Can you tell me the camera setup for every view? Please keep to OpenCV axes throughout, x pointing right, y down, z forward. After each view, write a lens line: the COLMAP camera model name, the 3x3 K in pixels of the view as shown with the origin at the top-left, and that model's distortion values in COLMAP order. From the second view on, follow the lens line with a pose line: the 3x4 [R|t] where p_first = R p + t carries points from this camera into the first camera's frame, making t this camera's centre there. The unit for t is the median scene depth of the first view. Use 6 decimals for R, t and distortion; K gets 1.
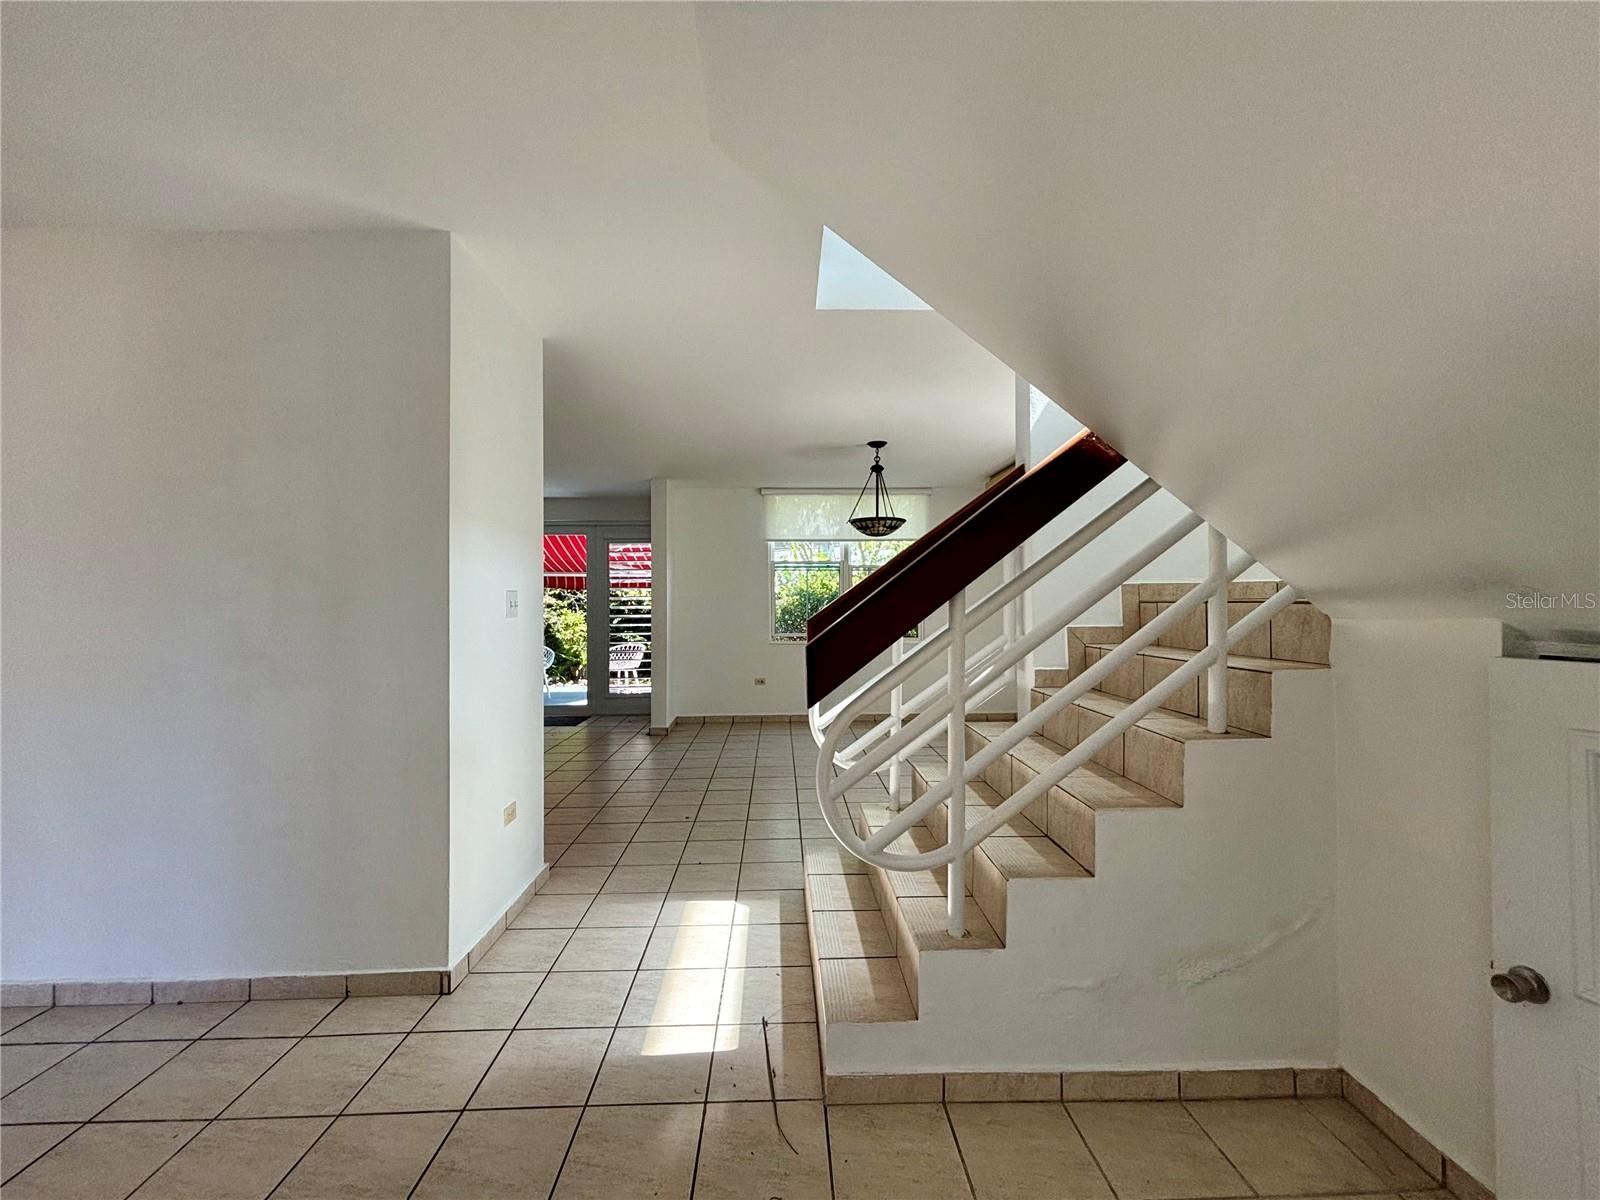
lens RADIAL K [[646.9, 0, 807.3], [0, 646.9, 594.3], [0, 0, 1]] dist [0.001271, 0.000318]
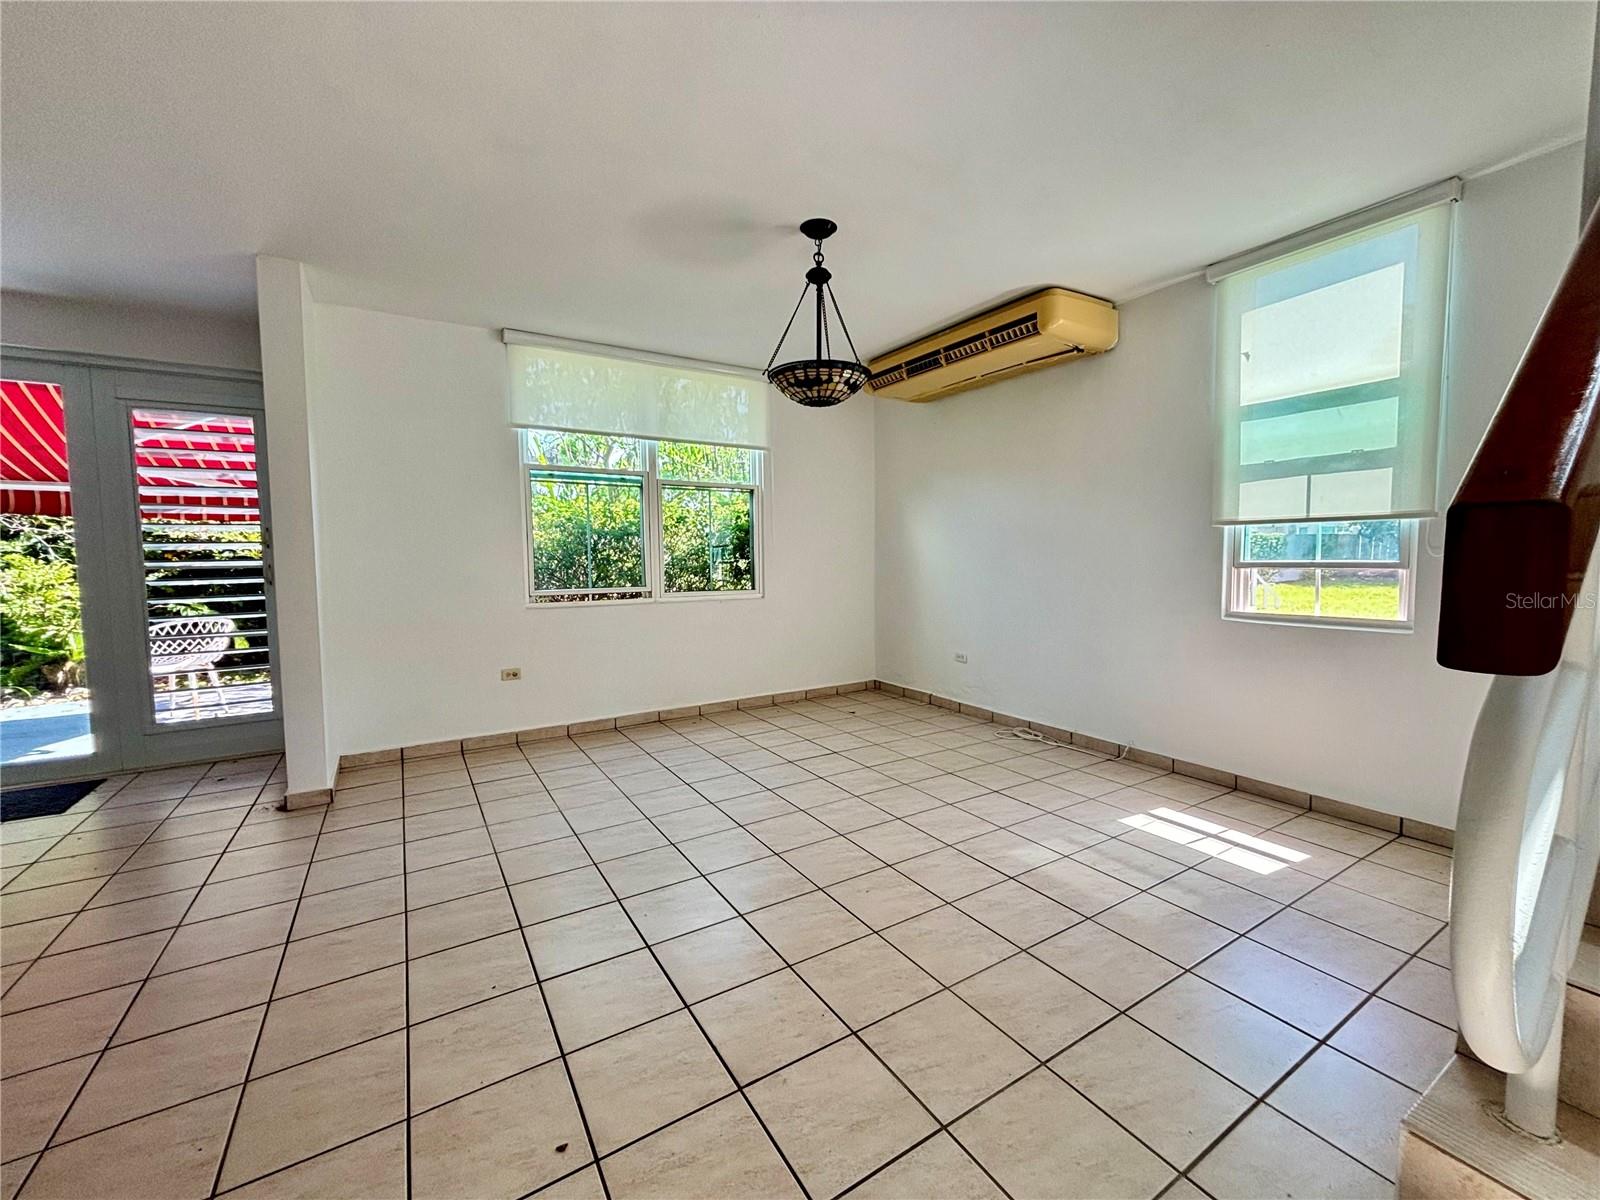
lens RADIAL K [[646.9, 0, 796.8], [0, 646.9, 599.8], [0, 0, 1]] dist [0.001271, 0.000318]
pose [[0.873565, -0.033949, 0.485523, -0.094778], [-0.003076, 0.997159, 0.075258, 0.018162], [-0.486699, -0.067236, 0.870979, 0.277293]]
